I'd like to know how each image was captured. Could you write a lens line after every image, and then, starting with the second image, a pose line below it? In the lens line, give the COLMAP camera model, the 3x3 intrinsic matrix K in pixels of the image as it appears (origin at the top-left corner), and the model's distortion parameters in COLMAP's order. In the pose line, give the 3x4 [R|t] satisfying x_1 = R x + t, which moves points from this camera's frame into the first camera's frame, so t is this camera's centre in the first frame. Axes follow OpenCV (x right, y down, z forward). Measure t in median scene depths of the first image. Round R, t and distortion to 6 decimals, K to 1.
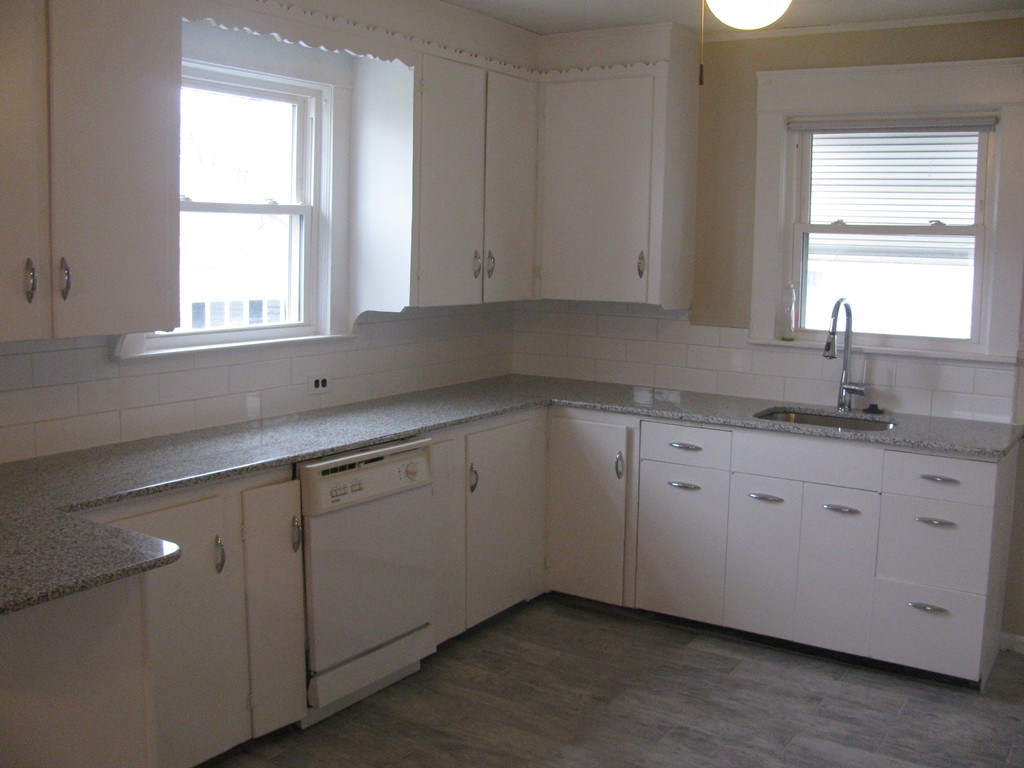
lens RADIAL K [[1076.1, 0, 513.8], [0, 1076.1, 392.3], [0, 0, 1]] dist [-0.093502, 0.000000]
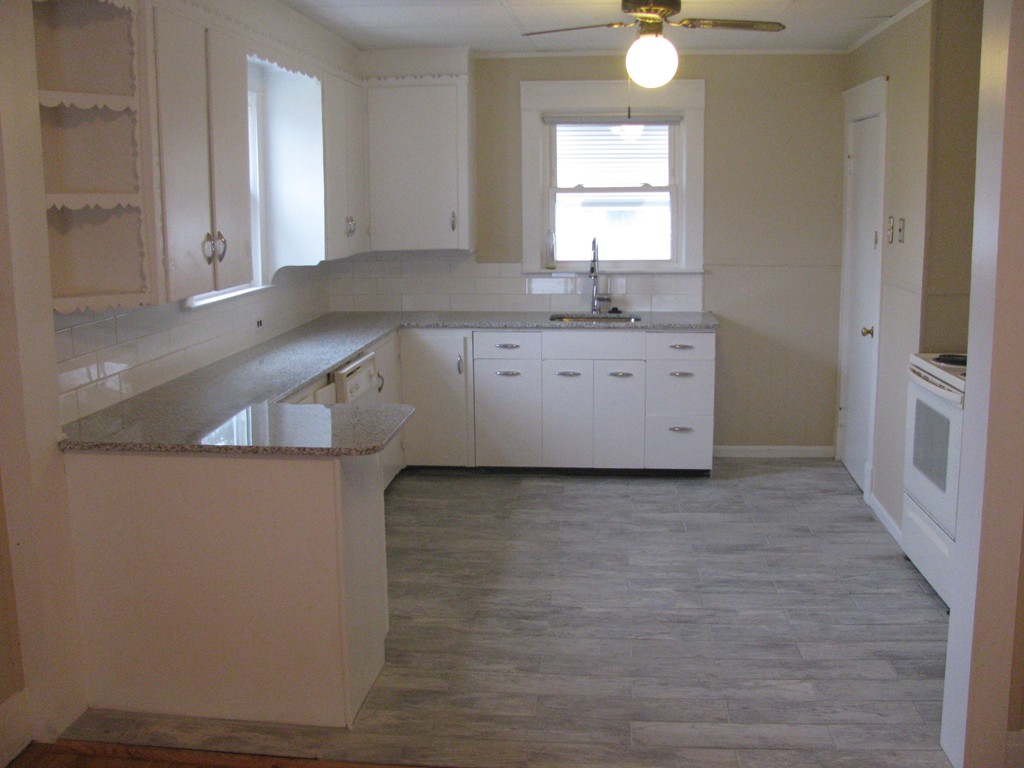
lens RADIAL K [[1076.1, 0, 511.0], [0, 1076.1, 378.2], [0, 0, 1]] dist [-0.093502, 0.000000]
pose [[0.888689, -0.107179, 0.445808, -0.486798], [0.093464, 0.994226, 0.052712, 0.017681], [-0.448883, -0.005177, 0.893575, -0.292094]]
